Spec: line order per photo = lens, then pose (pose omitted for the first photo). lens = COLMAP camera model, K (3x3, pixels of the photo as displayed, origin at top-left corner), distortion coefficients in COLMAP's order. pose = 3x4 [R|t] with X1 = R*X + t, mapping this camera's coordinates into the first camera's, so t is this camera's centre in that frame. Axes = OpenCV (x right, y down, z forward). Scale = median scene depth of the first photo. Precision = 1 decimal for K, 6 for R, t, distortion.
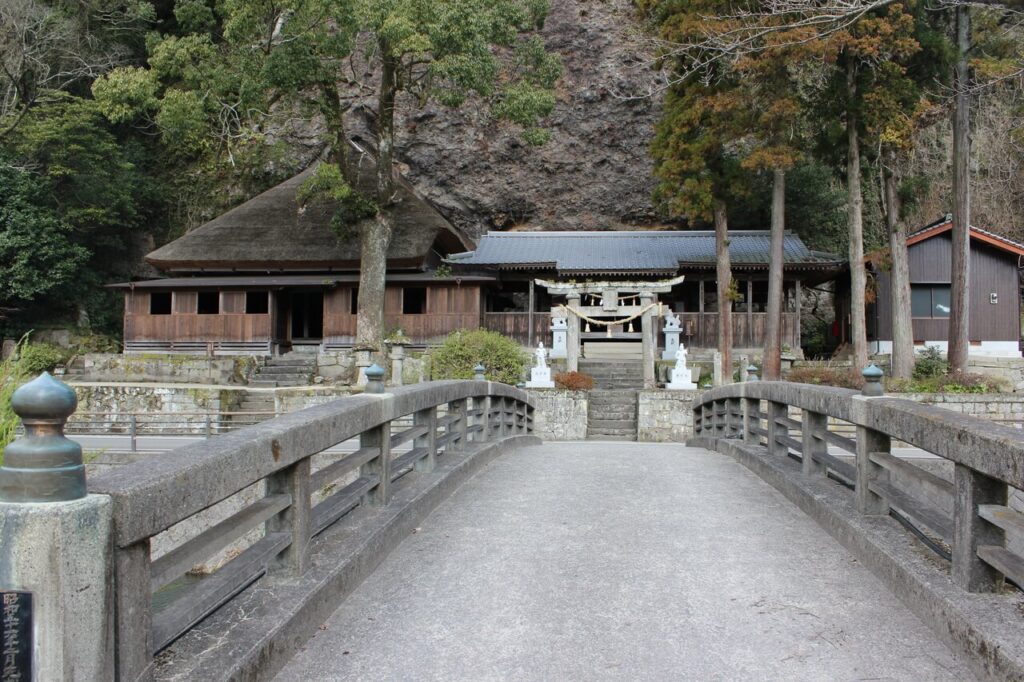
lens RADIAL K [[818.6, 0, 516.6], [0, 818.6, 347.4], [0, 0, 1]] dist [-0.116478, 0.001691]
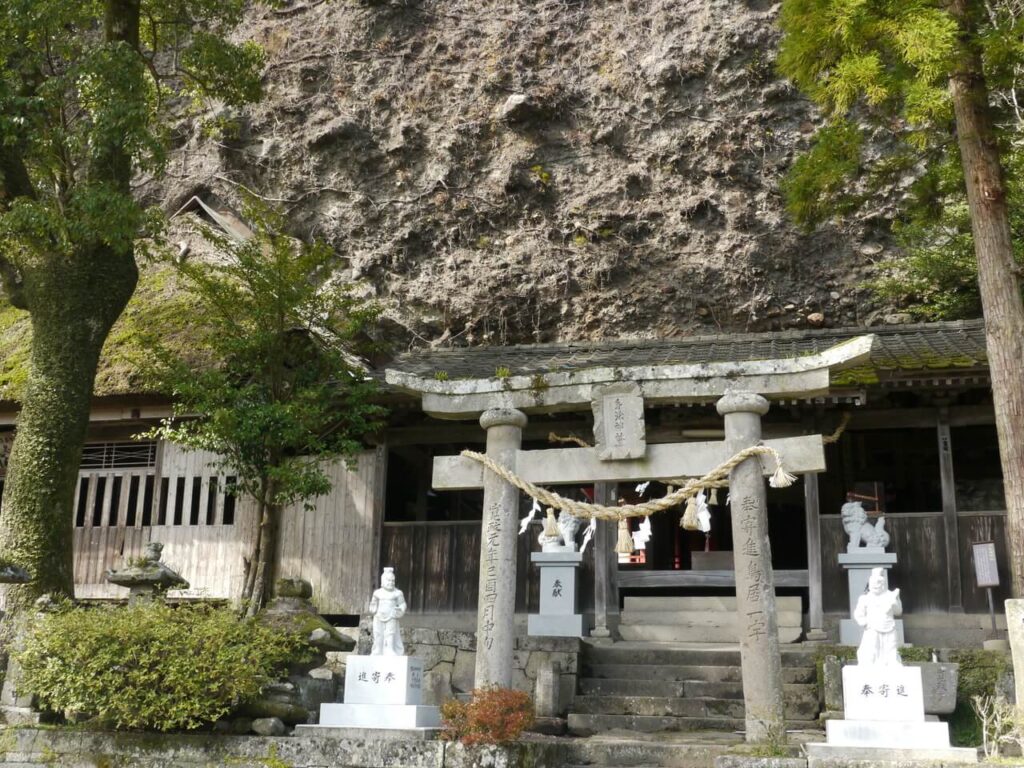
lens RADIAL K [[1131.2, 0, 511.1], [0, 1131.2, 384.4], [0, 0, 1]] dist [-0.013723, 0.000000]
pose [[0.989319, -0.024989, -0.143606, 0.088942], [-0.008552, 0.973548, -0.228324, 0.014422], [0.145513, 0.227113, 0.962936, 0.392109]]
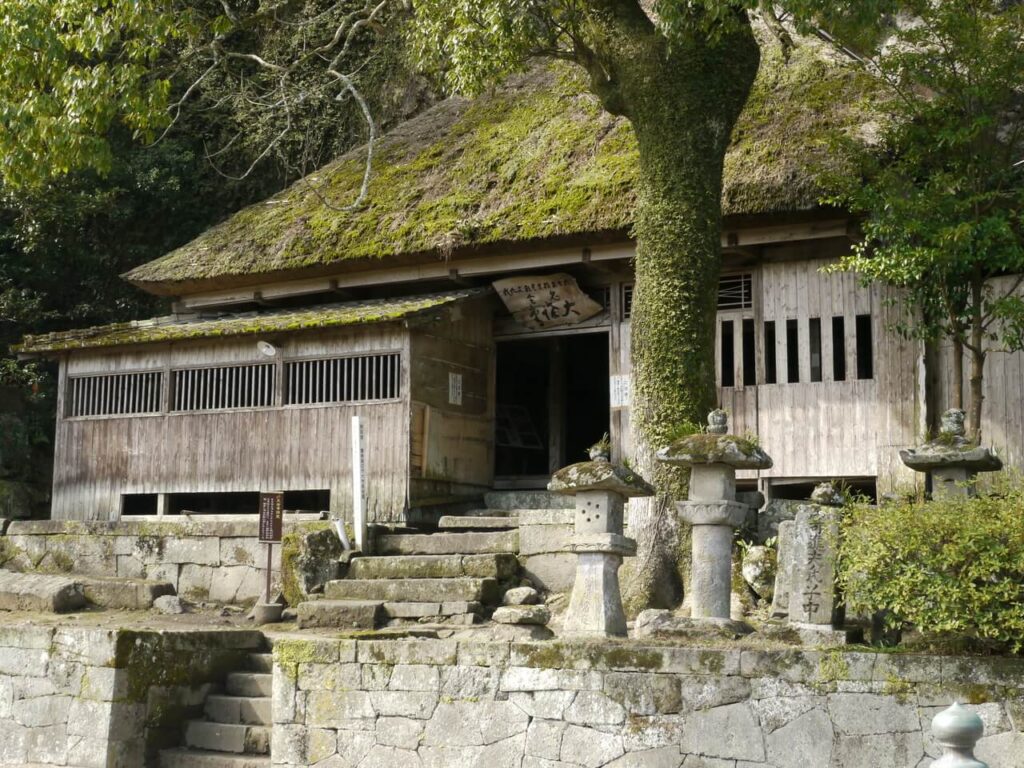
lens RADIAL K [[1535.4, 0, 511.7], [0, 1535.4, 380.8], [0, 0, 1]] dist [0.006721, 0.000000]
pose [[0.912968, -0.046709, -0.405348, -0.003701], [0.008707, 0.995430, -0.095093, 0.010141], [0.407937, 0.083288, 0.909203, 0.358086]]
